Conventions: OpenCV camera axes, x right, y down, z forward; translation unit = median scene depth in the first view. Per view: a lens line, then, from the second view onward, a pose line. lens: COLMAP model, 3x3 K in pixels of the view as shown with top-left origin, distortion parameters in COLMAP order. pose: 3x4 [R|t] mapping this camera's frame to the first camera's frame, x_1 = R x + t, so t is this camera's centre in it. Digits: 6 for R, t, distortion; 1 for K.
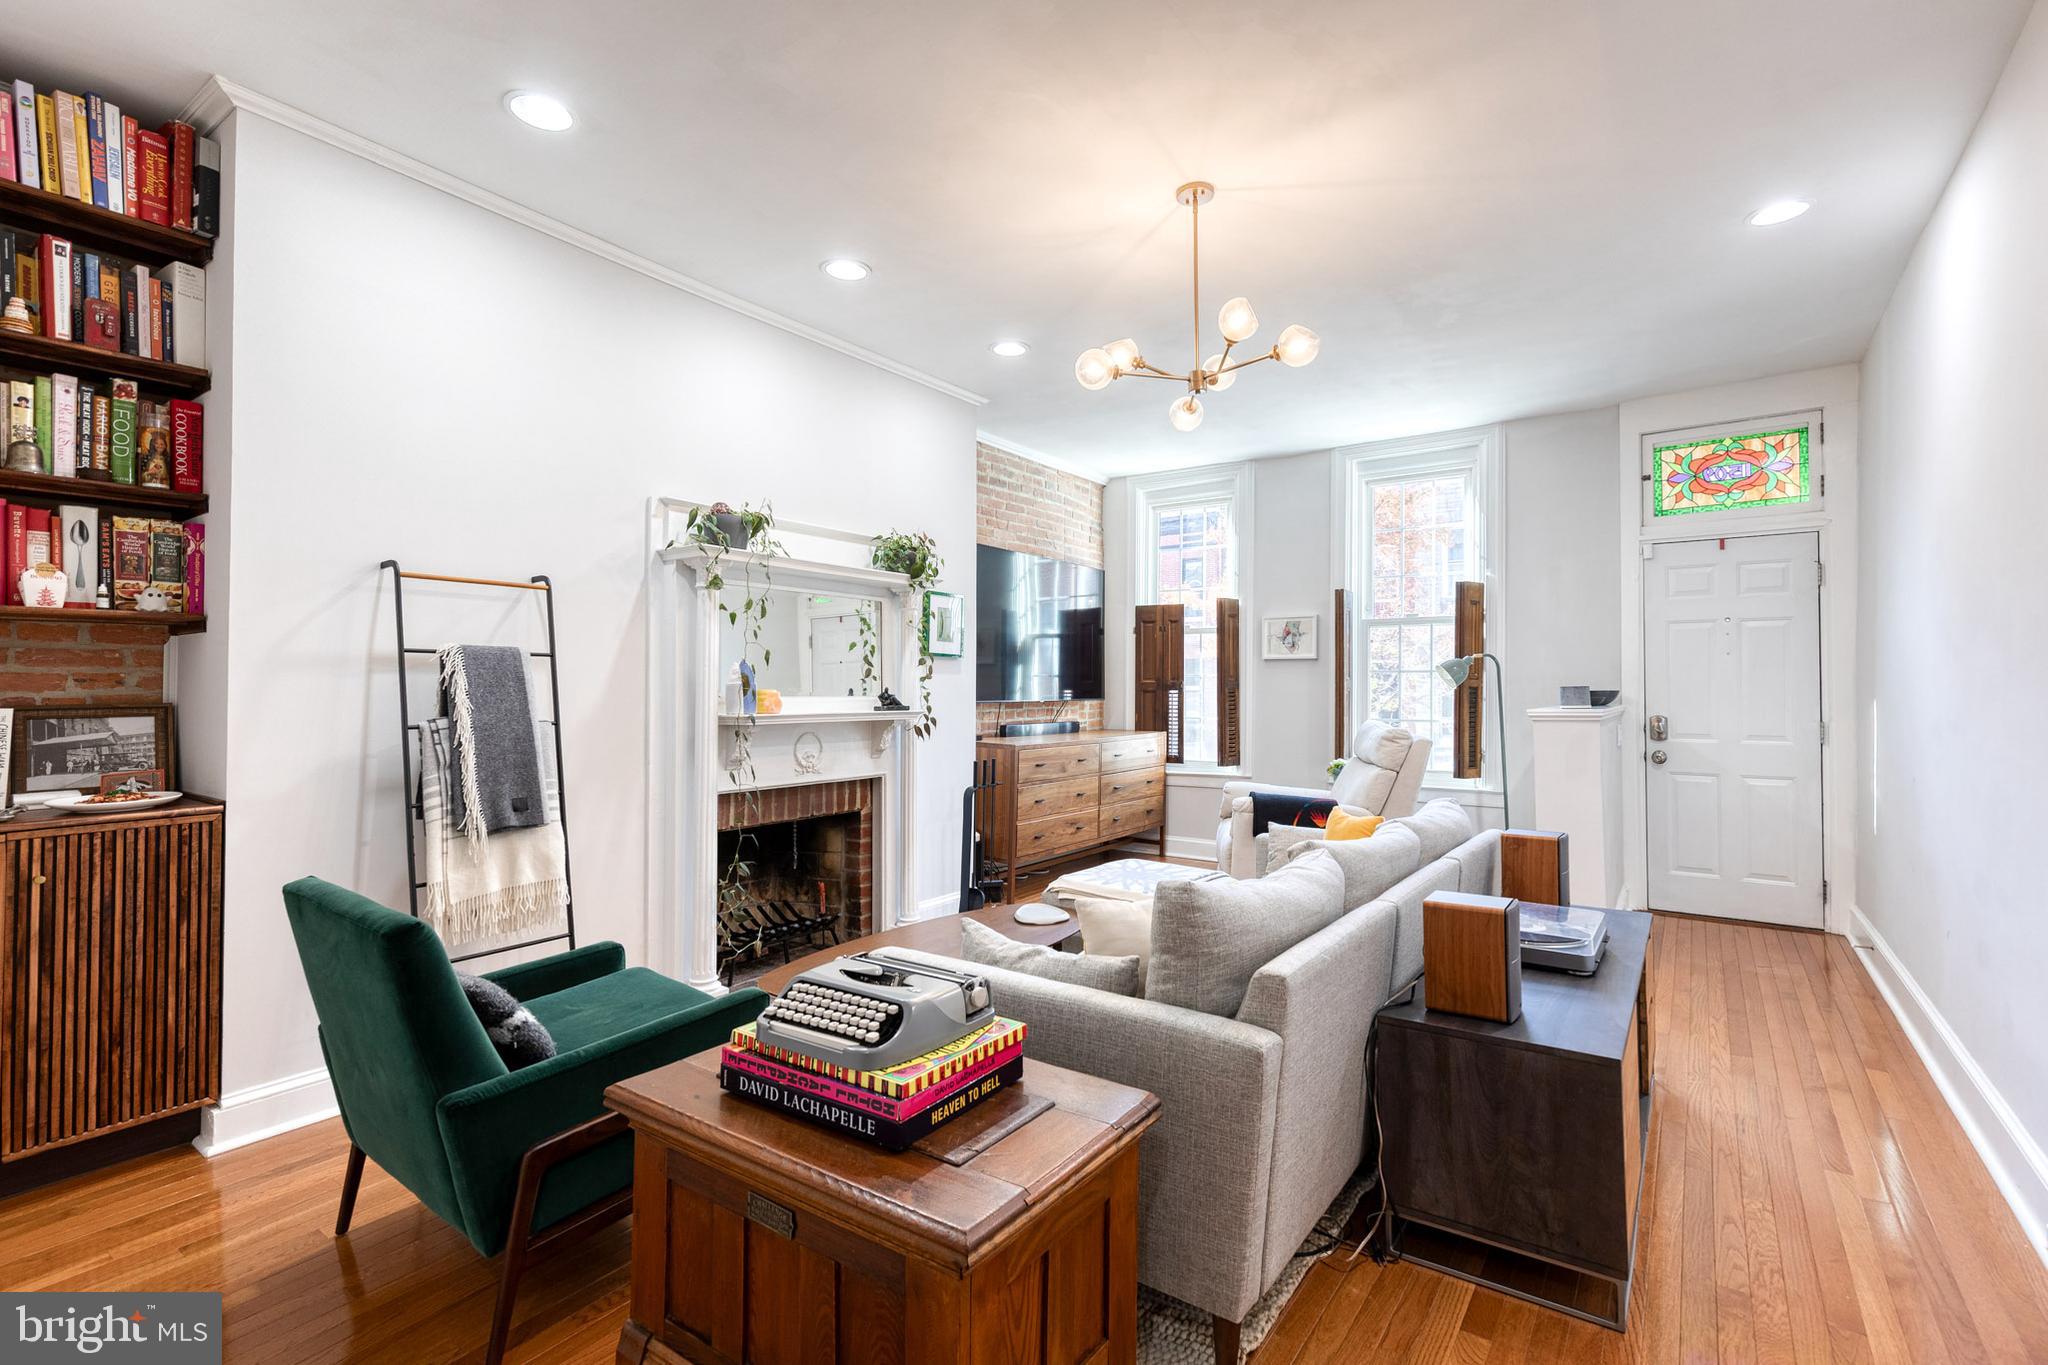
lens RADIAL K [[935.9, 0, 1047.1], [0, 935.9, 687.8], [0, 0, 1]] dist [0.010671, -0.000610]
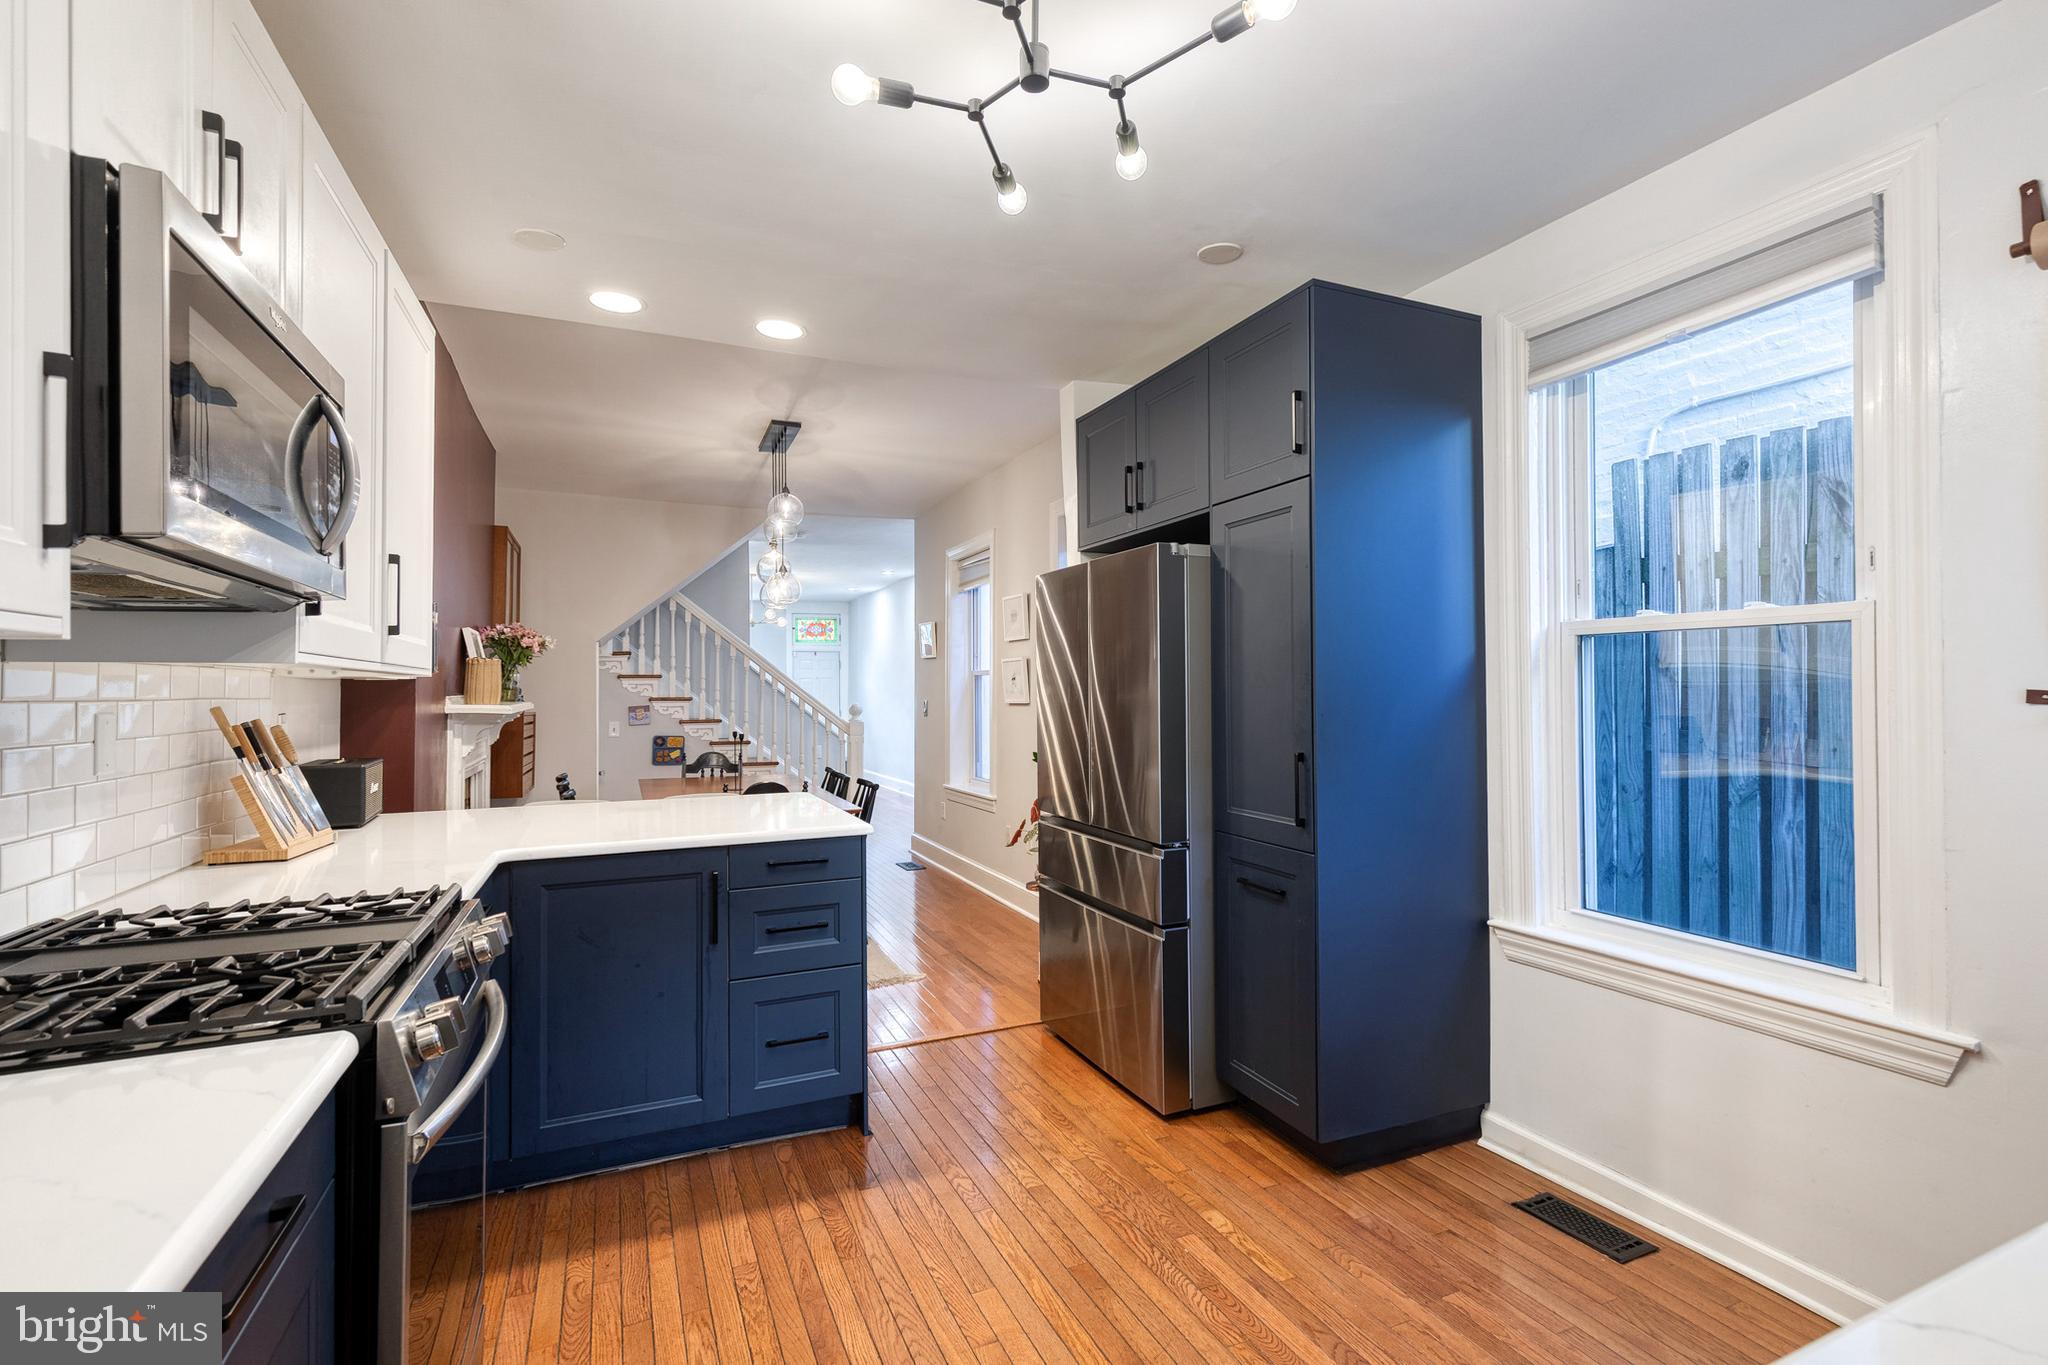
lens RADIAL K [[940.4, 0, 1048.3], [0, 940.4, 676.0], [0, 0, 1]] dist [0.017920, -0.000178]
pose [[0.514037, 0.014773, 0.857641, -1.752824], [0.005334, 0.999777, -0.020418, -0.017442], [-0.857751, 0.015070, 0.513844, -1.406583]]
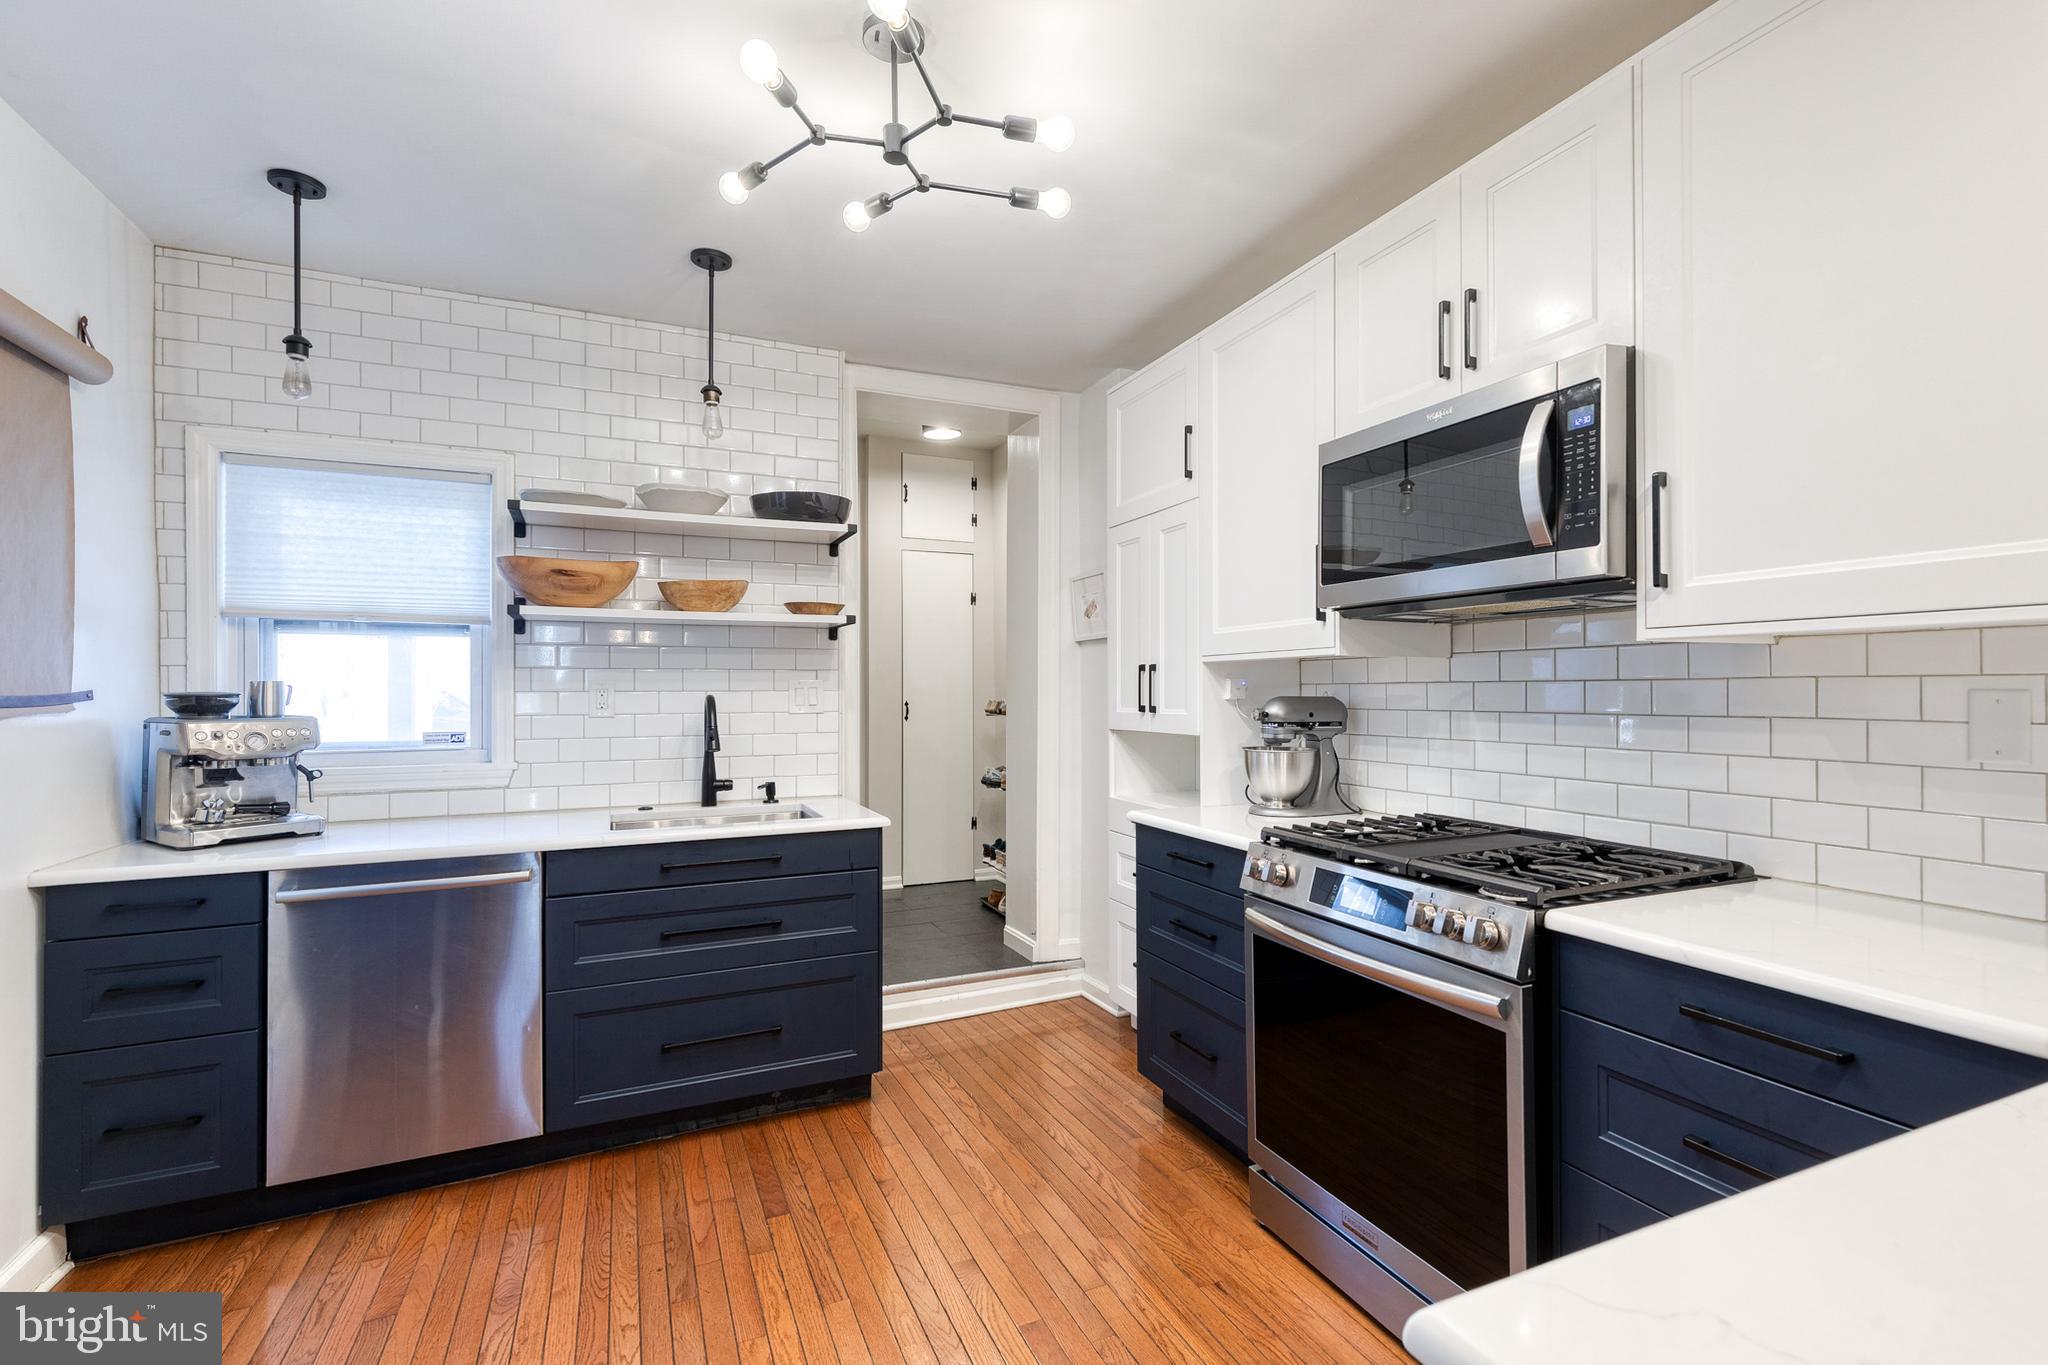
lens RADIAL K [[921.6, 0, 1049.7], [0, 921.6, 686.3], [0, 0, 1]] dist [0.003550, -0.001036]
pose [[-0.513499, 0.003747, -0.858082, -1.122578], [0.007652, 0.999971, -0.000212, -0.015298], [0.858056, -0.006675, -0.513513, -0.945827]]
